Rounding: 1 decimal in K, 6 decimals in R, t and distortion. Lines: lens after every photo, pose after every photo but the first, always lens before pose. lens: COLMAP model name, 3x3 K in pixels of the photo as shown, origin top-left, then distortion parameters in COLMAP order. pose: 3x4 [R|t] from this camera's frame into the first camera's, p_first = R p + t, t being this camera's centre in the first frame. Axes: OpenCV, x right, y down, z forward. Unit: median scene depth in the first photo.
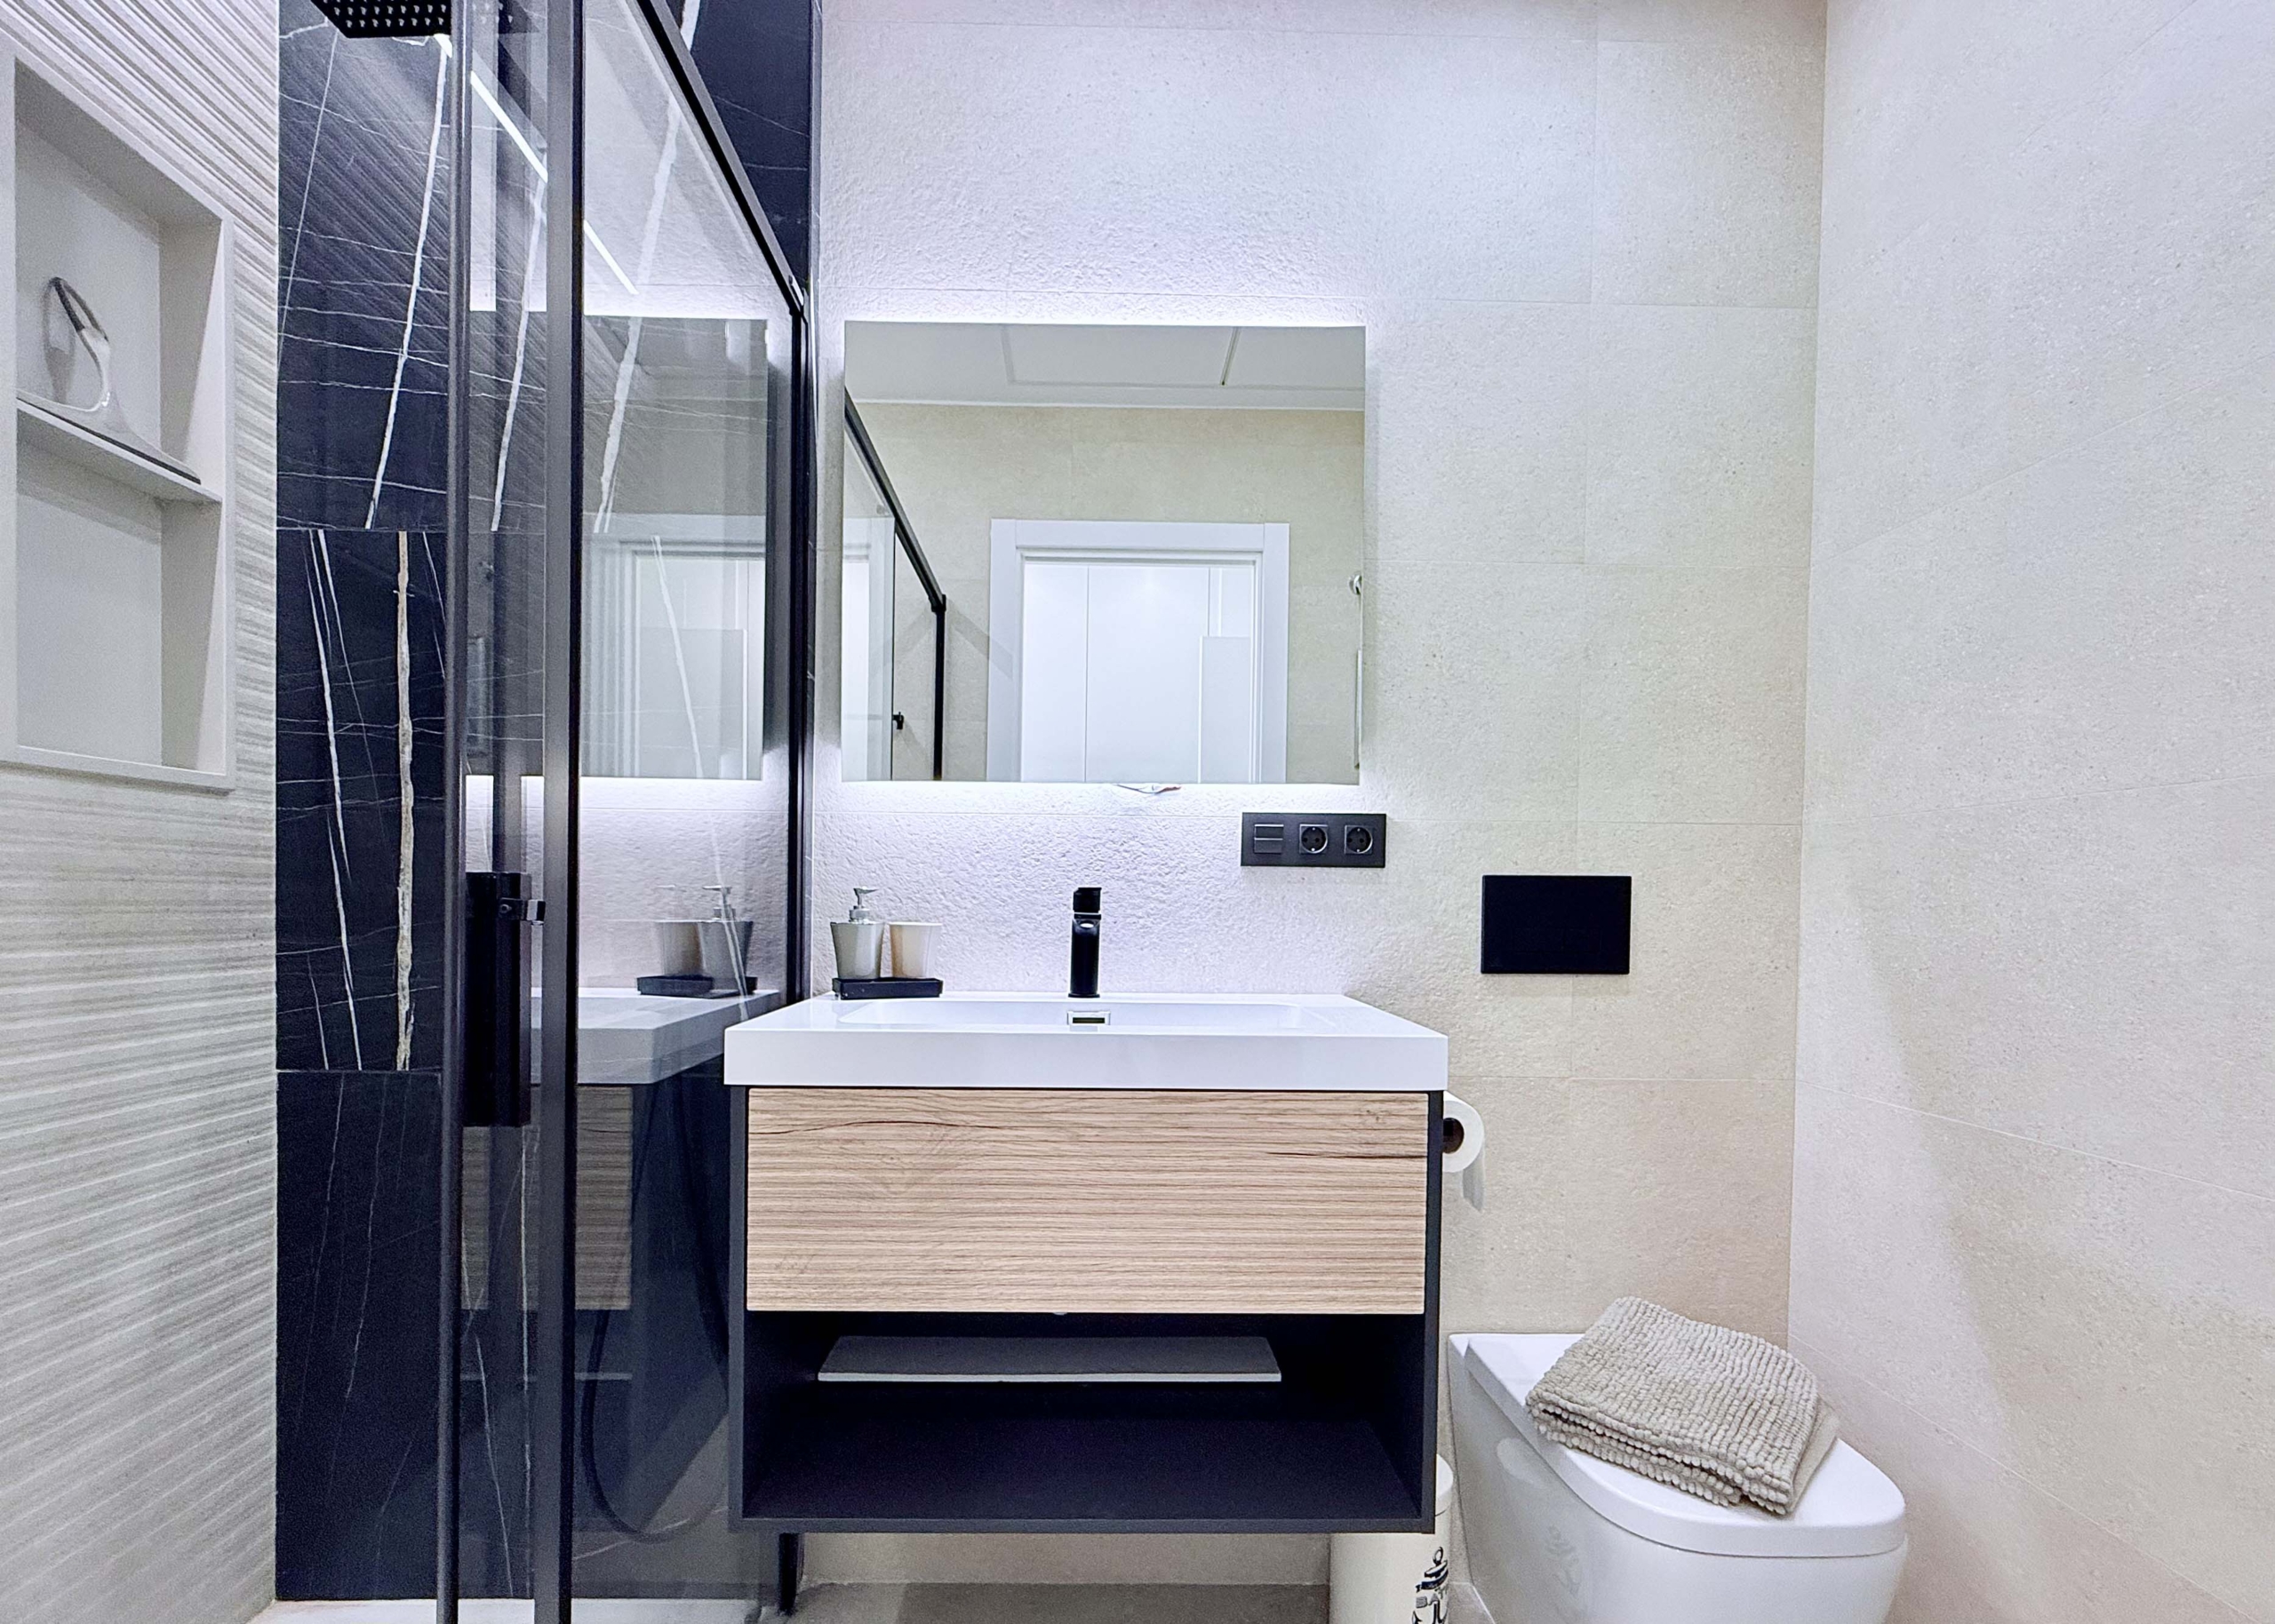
lens RADIAL K [[995.7, 0, 1088.1], [0, 995.7, 917.9], [0, 0, 1]] dist [0.000061, -0.000025]
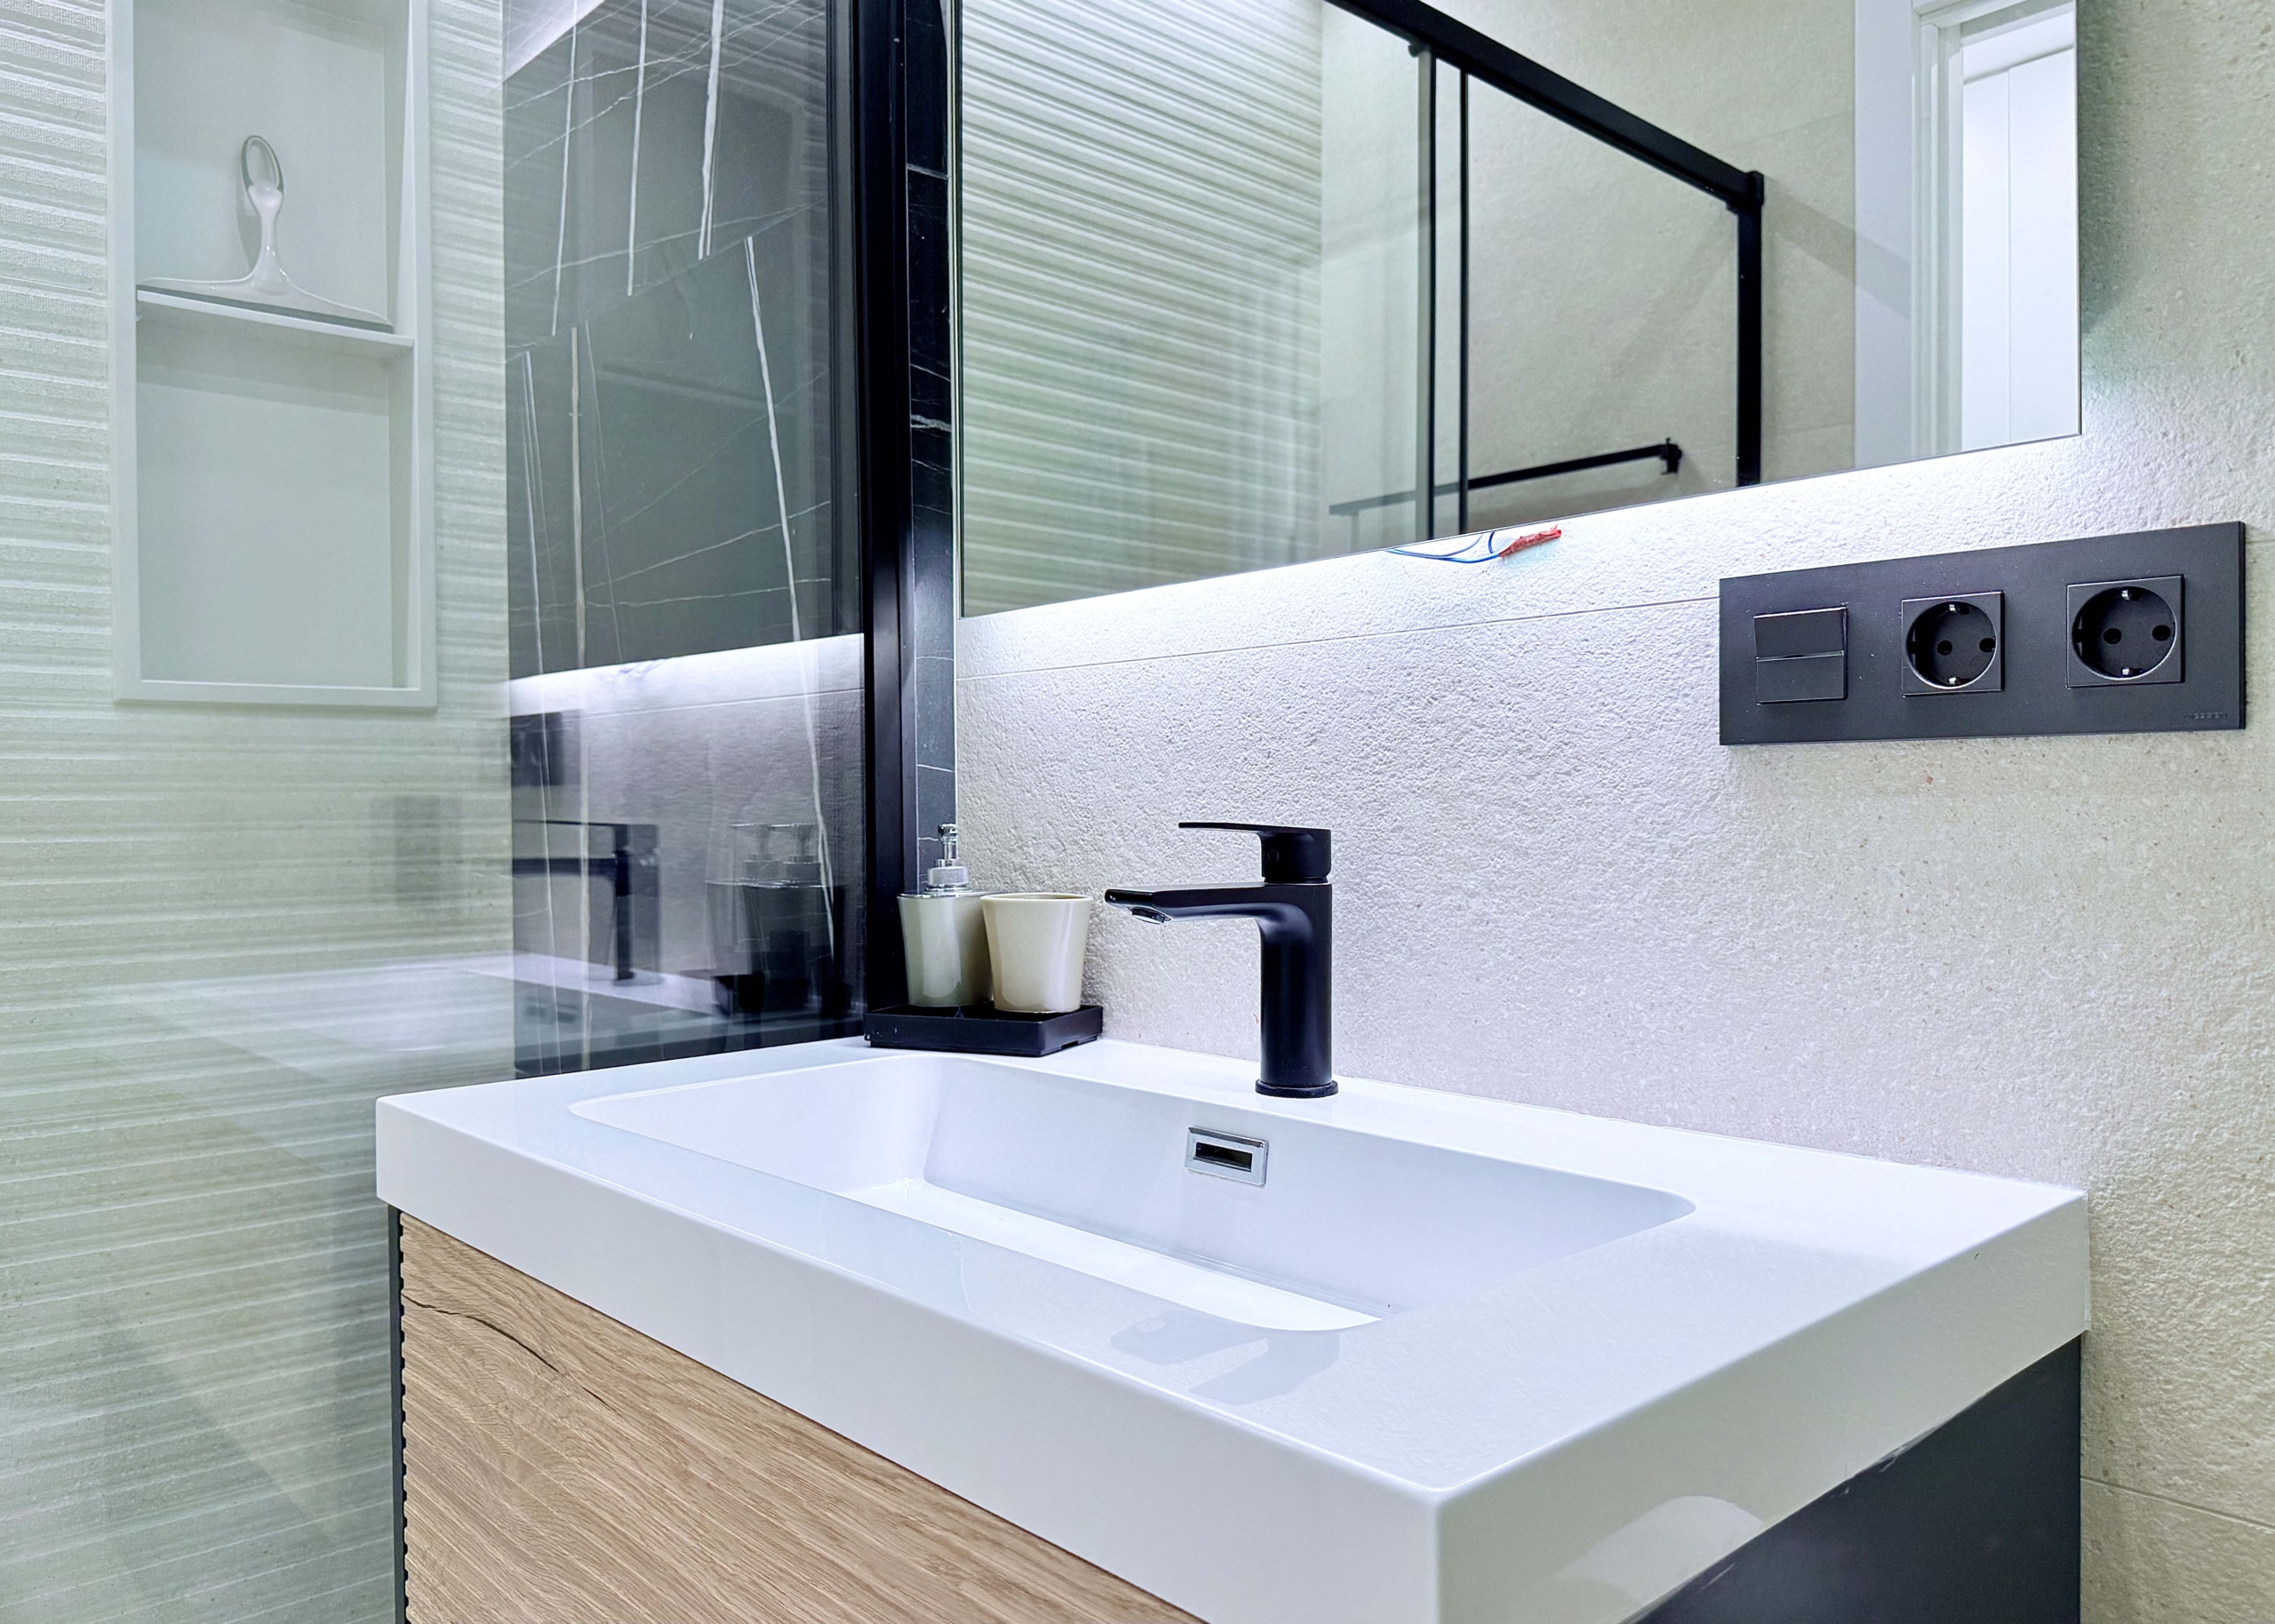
lens RADIAL K [[1621.5, 0, 1136.9], [0, 1621.5, 823.6], [0, 0, 1]] dist [0.003457, -0.009784]
pose [[0.669573, -0.007341, -0.742710, 0.463996], [0.005310, 0.999973, -0.005097, -0.027524], [0.742727, -0.000531, 0.669594, 0.554048]]
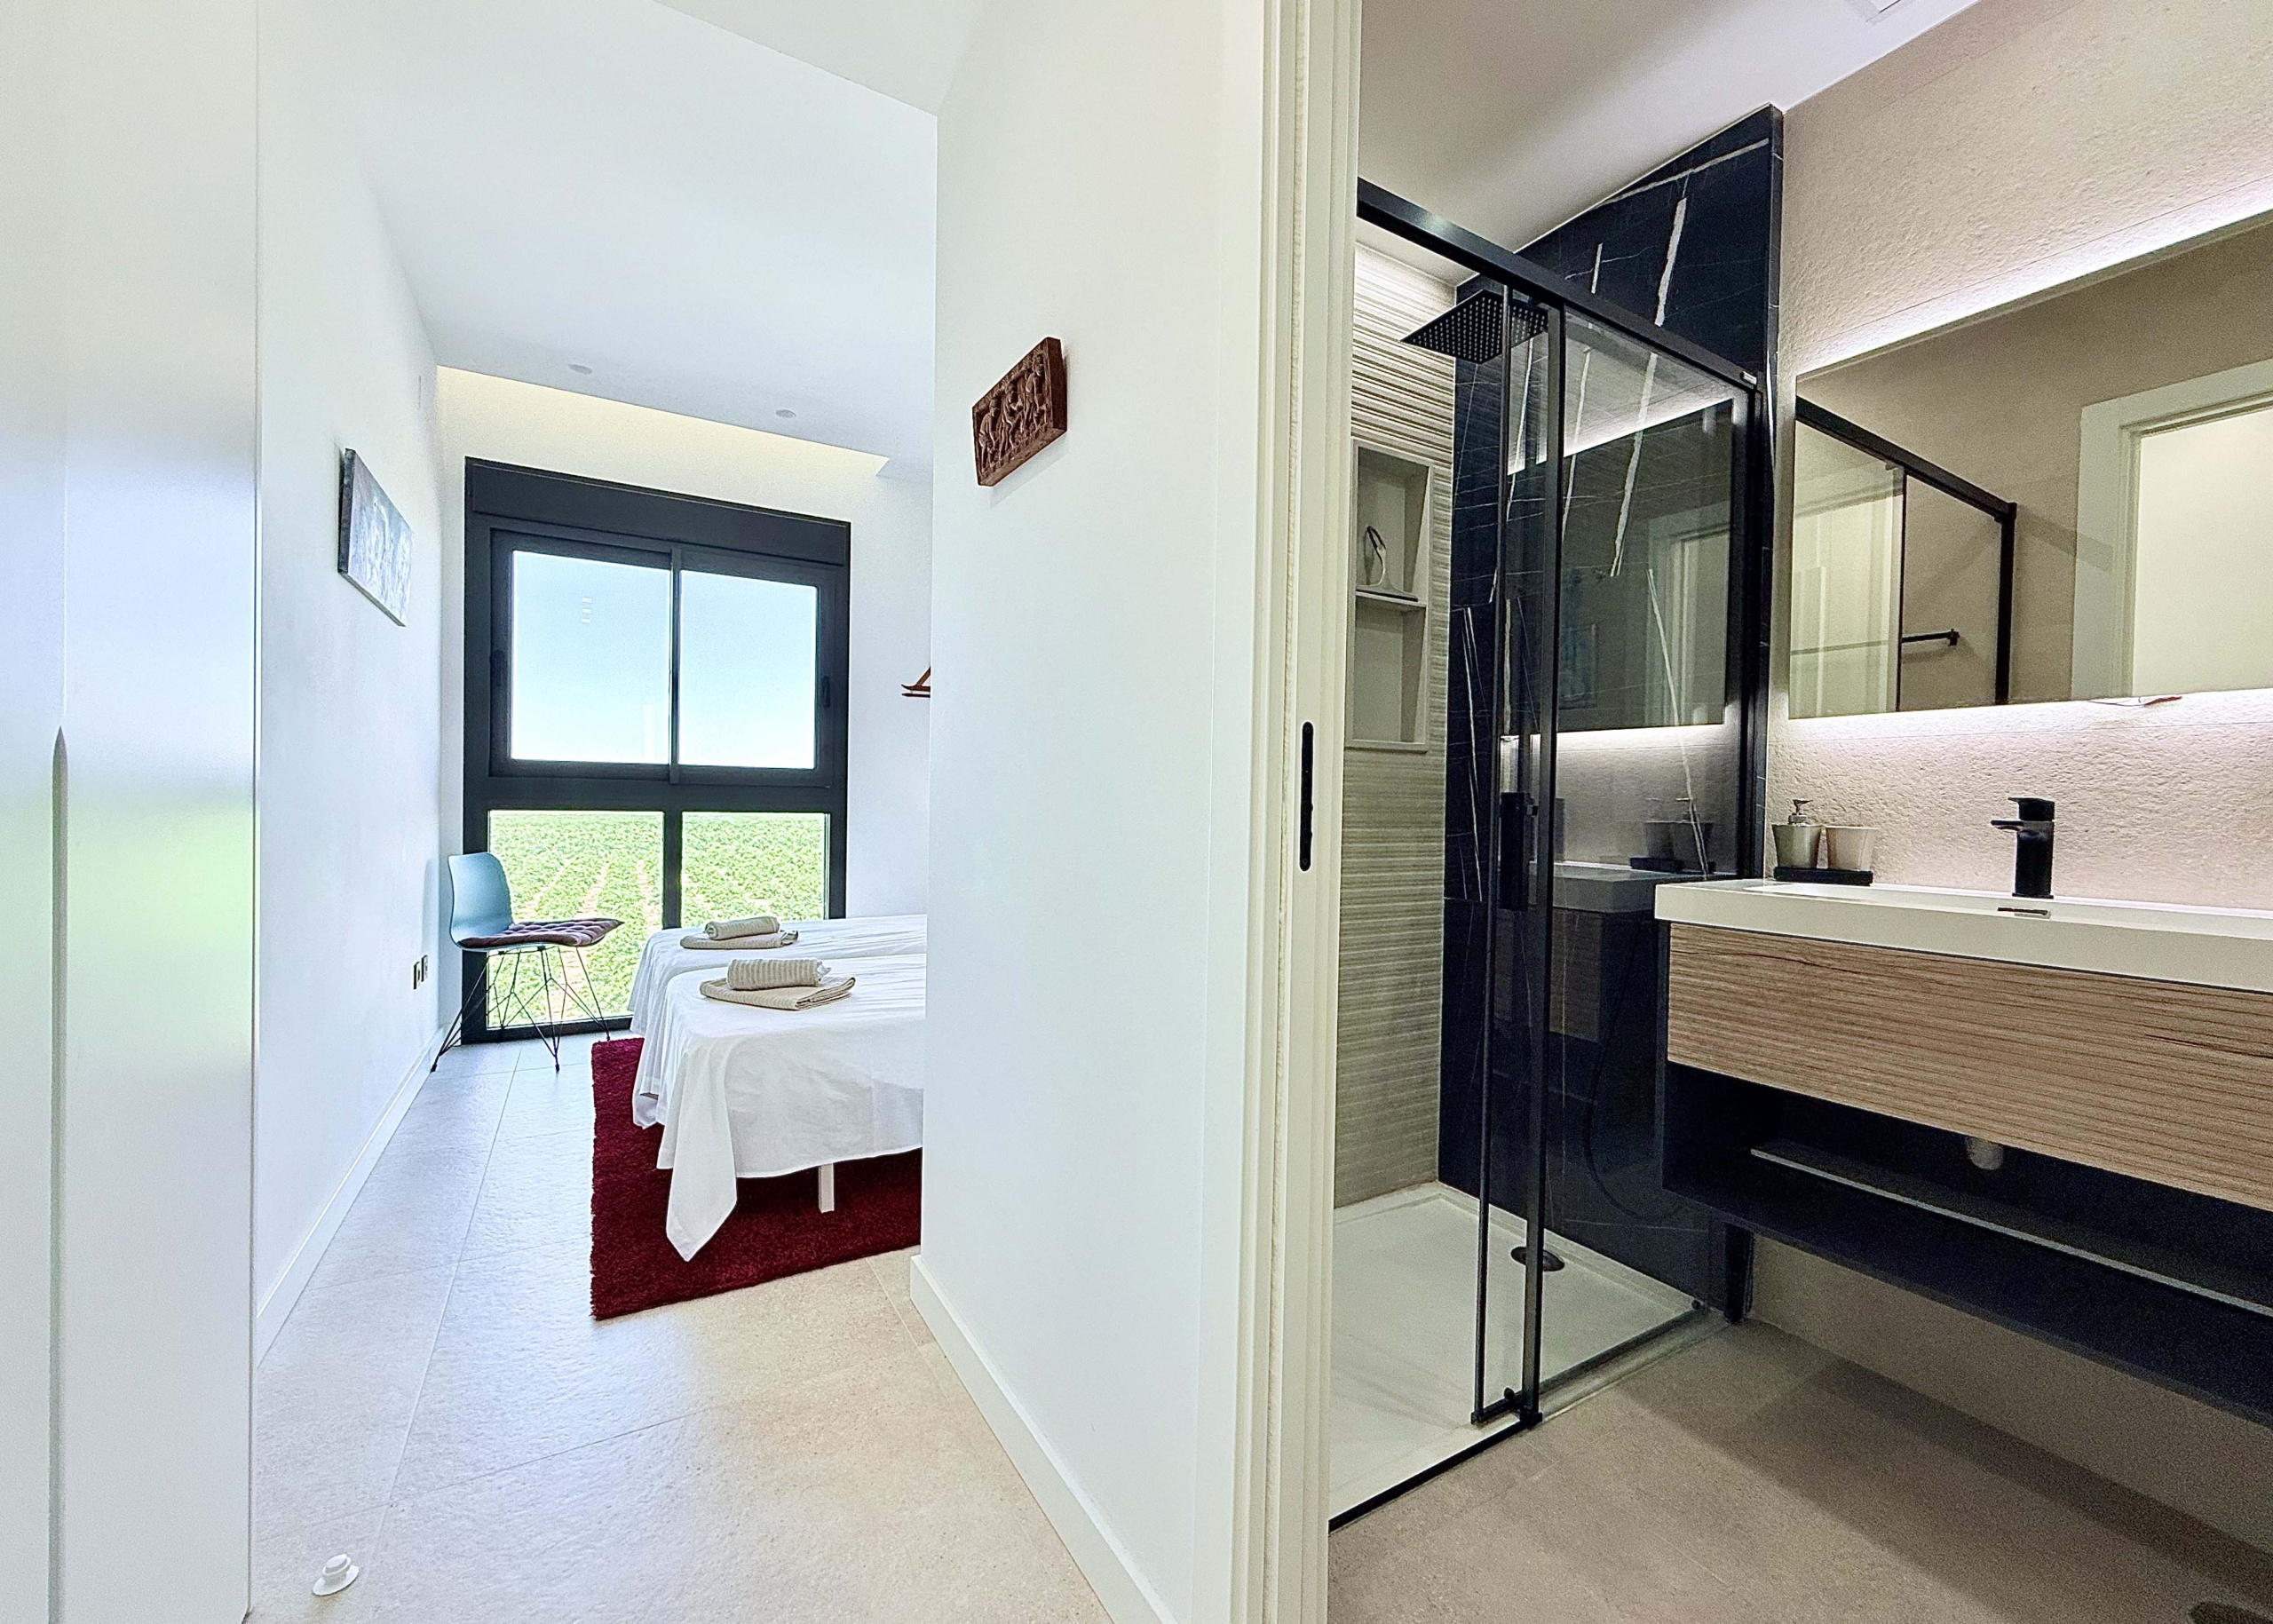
lens RADIAL K [[886.7, 0, 1136.5], [0, 886.7, 812.0], [0, 0, 1]] dist [0.000416, 0.000047]
pose [[0.504354, 0.007589, -0.863464, 0.366344], [-0.021879, 0.999753, -0.003993, 0.011354], [0.863220, 0.020905, 0.504395, -0.381291]]
